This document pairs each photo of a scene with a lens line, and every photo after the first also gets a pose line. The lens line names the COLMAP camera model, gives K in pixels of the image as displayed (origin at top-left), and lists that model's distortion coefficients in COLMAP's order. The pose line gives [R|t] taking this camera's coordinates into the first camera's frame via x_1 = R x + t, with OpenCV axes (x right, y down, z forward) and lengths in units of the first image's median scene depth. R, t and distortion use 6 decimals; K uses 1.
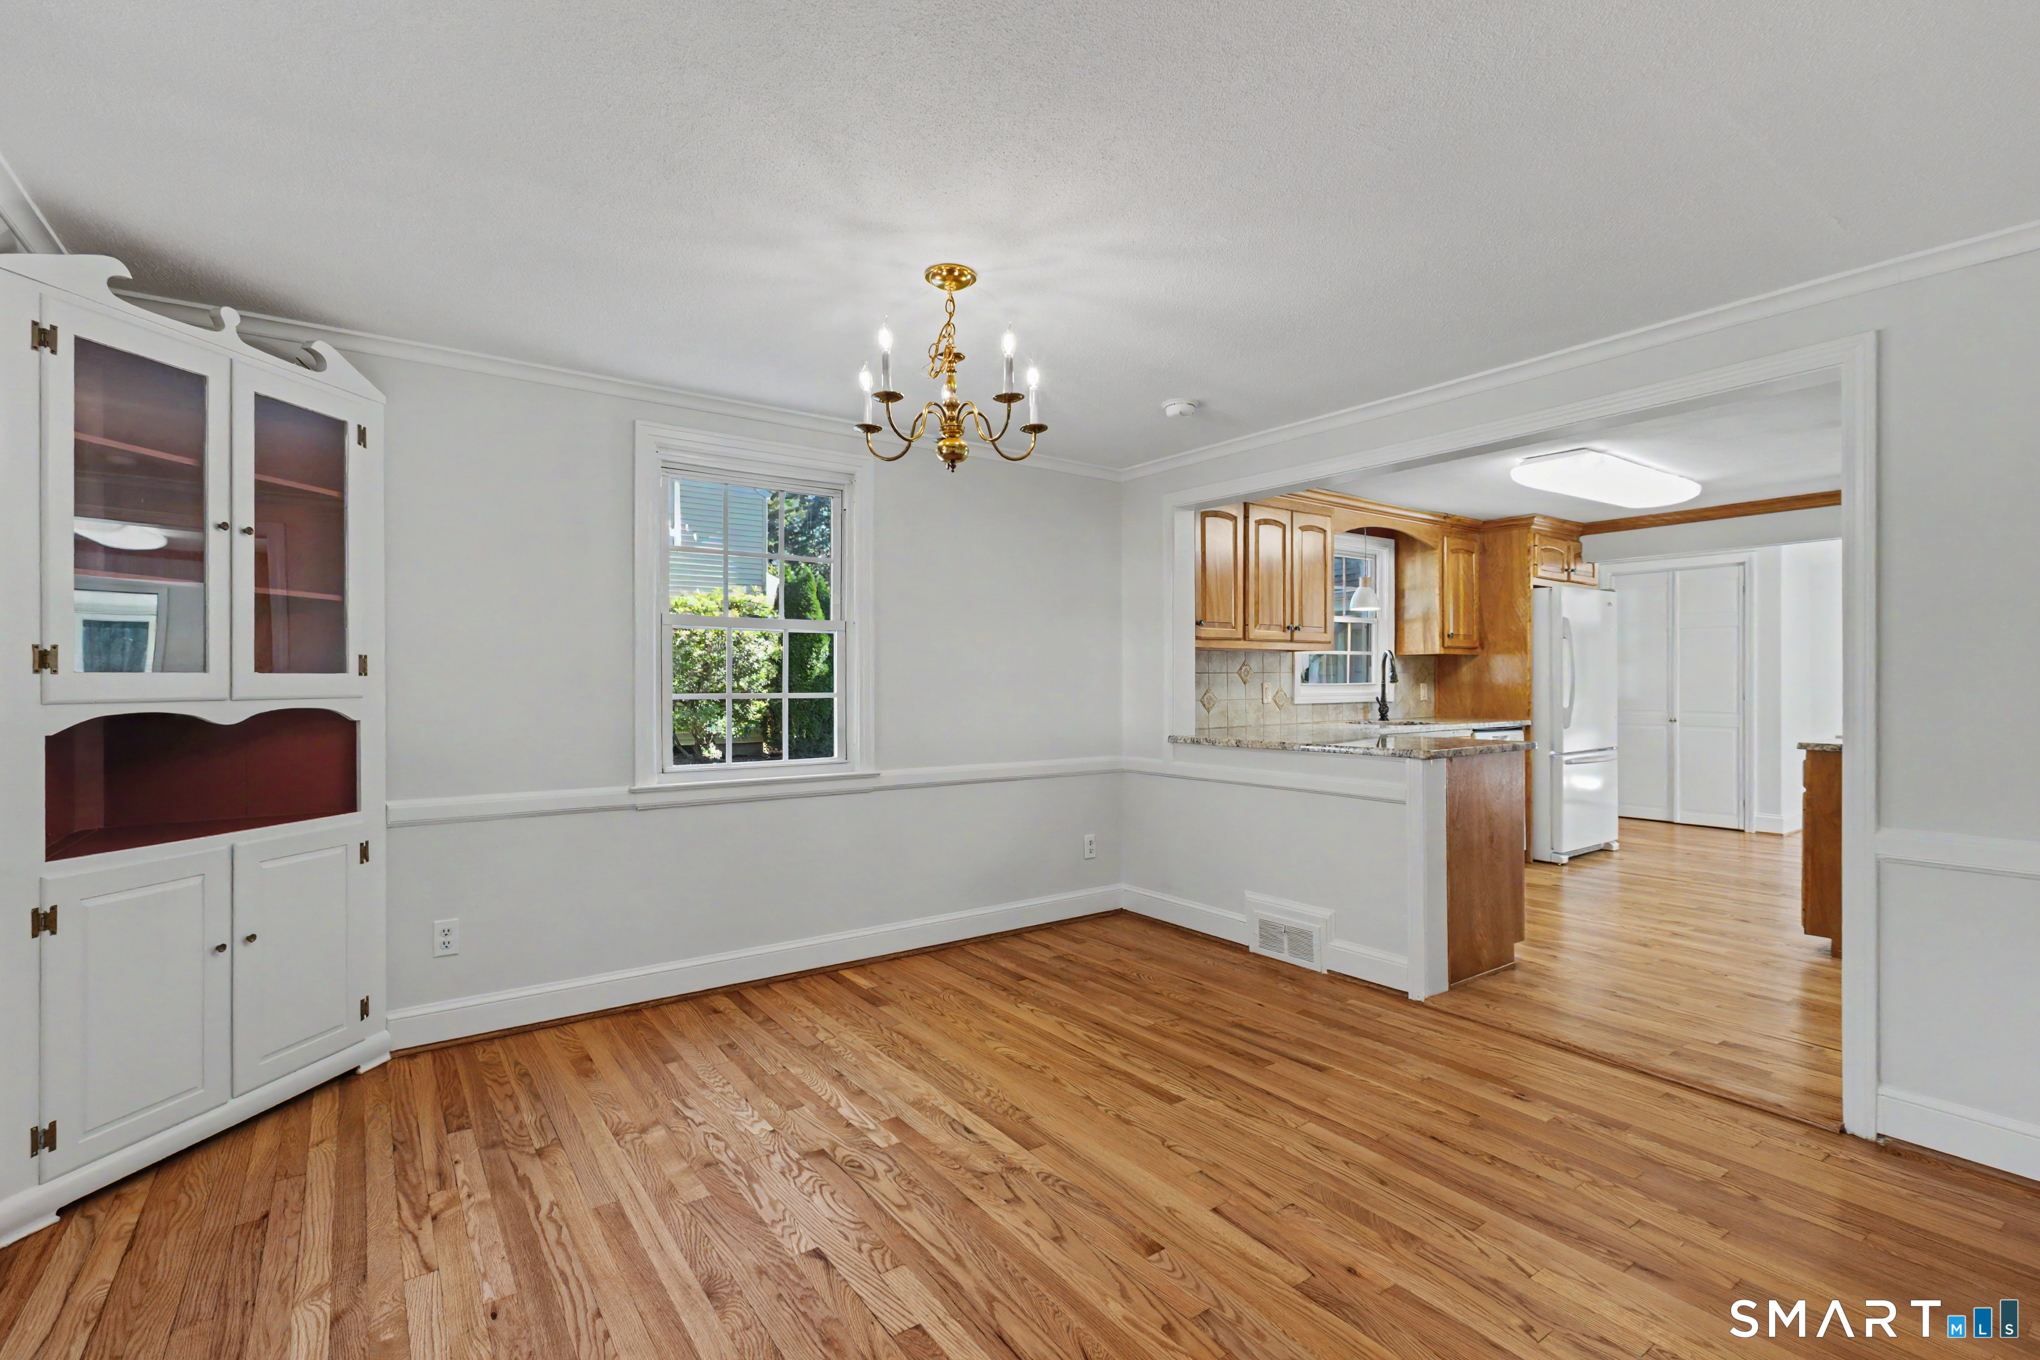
lens RADIAL K [[919.8, 0, 1022.7], [0, 919.8, 687.0], [0, 0, 1]] dist [0.001190, -0.000932]
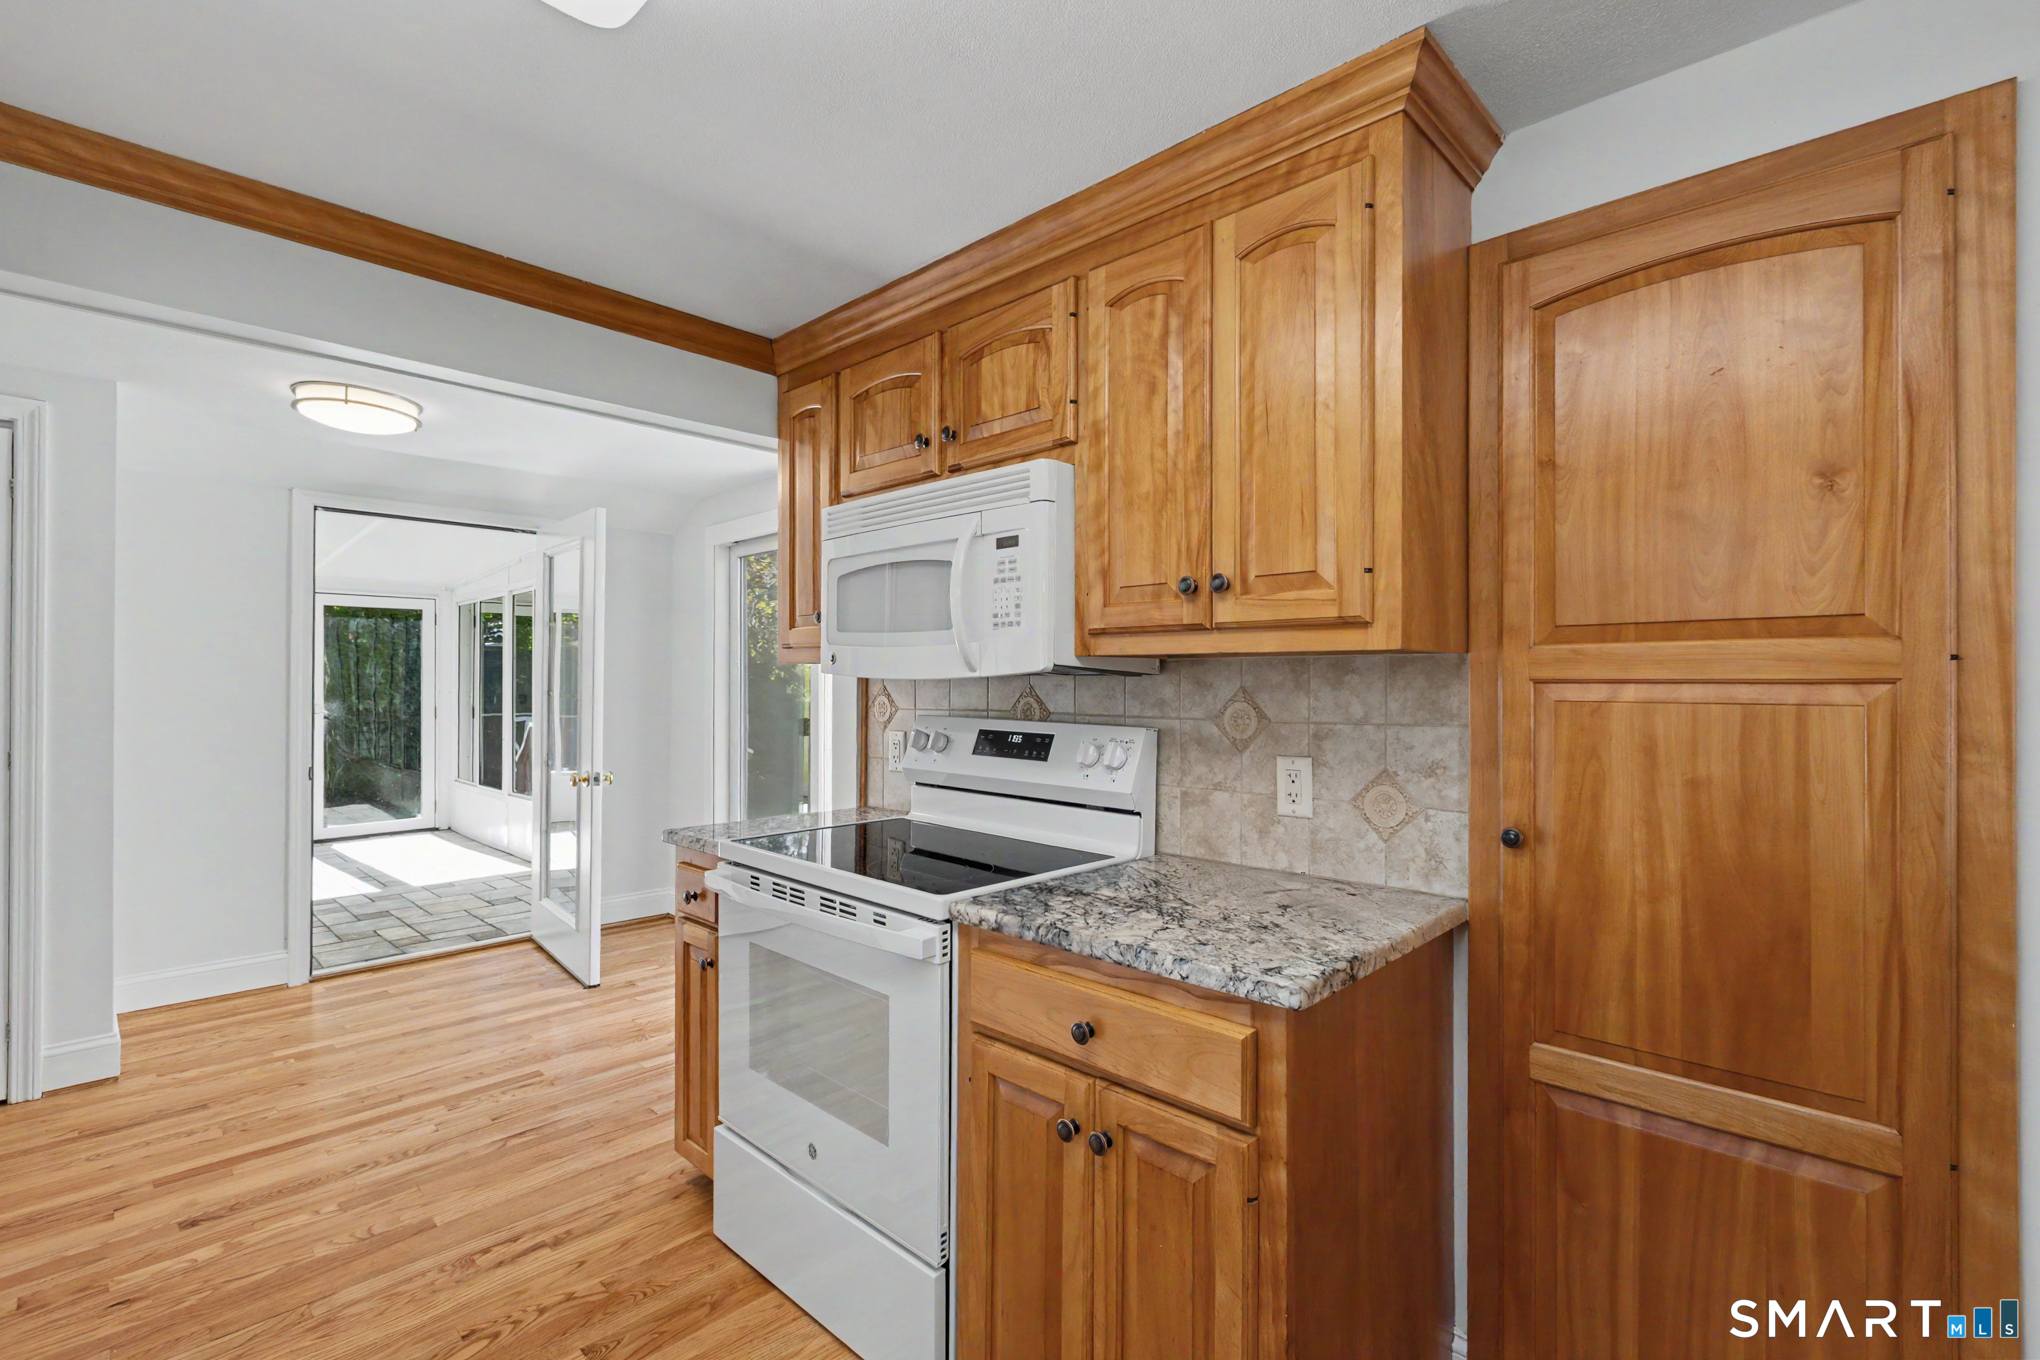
lens RADIAL K [[919.8, 0, 1011.5], [0, 919.8, 675.3], [0, 0, 1]] dist [0.001190, -0.000932]
pose [[-0.186296, 0.011055, 0.982432, 0.366589], [0.000389, 0.999937, -0.011178, -0.024168], [-0.982494, -0.001700, -0.186288, 0.759617]]
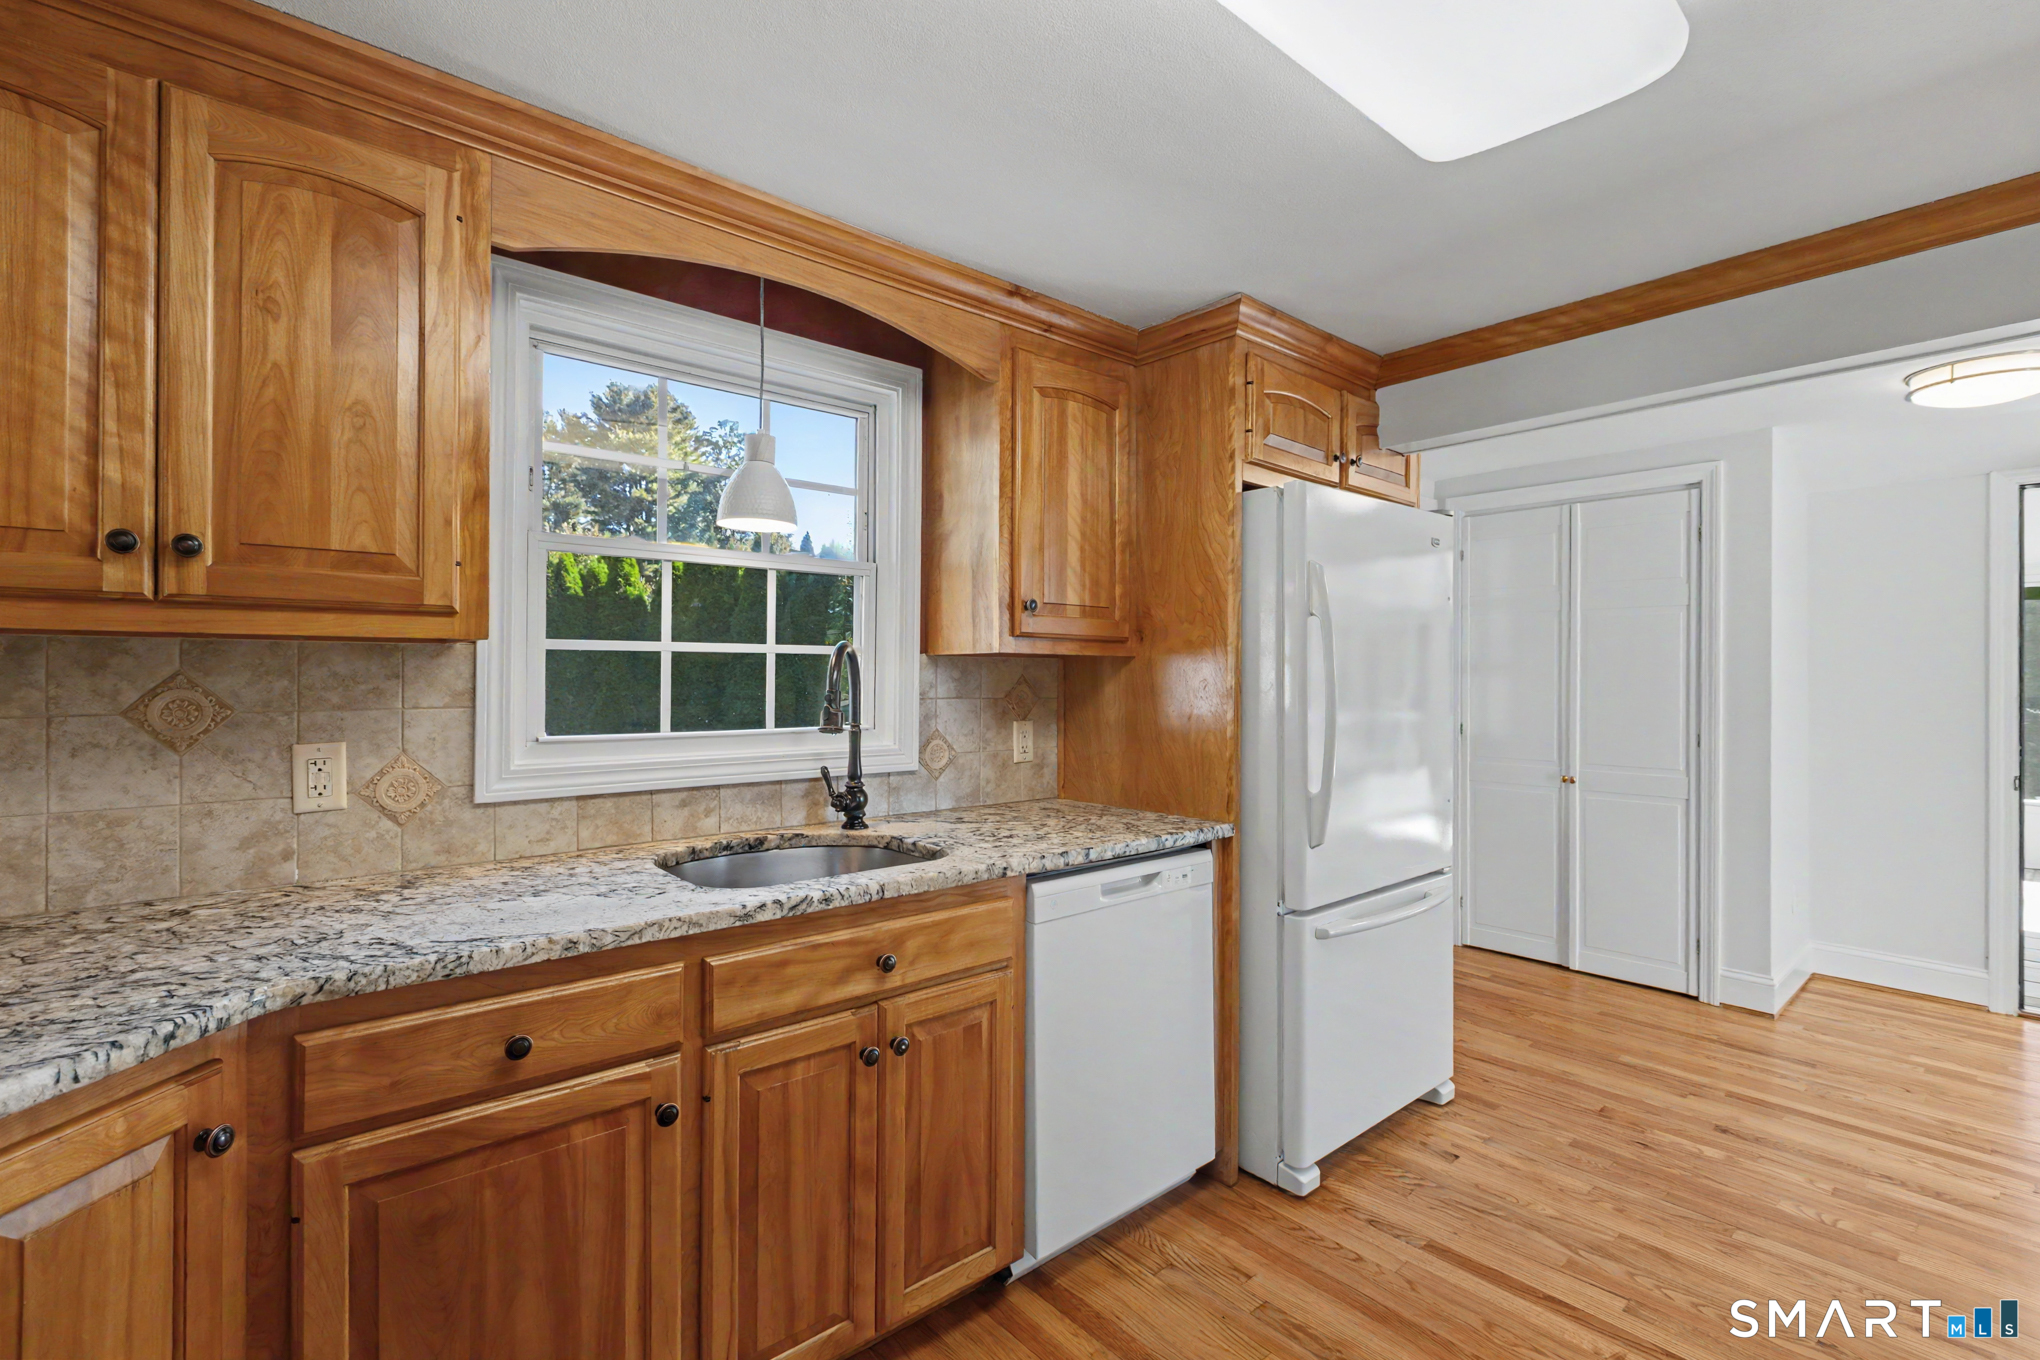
lens RADIAL K [[919.8, 0, 1012.8], [0, 919.8, 676.4], [0, 0, 1]] dist [0.001190, -0.000932]
pose [[0.996857, 0.006754, 0.078930, 0.413868], [-0.006545, 0.999974, -0.002905, -0.024571], [-0.078948, 0.002379, 0.996876, 0.595922]]
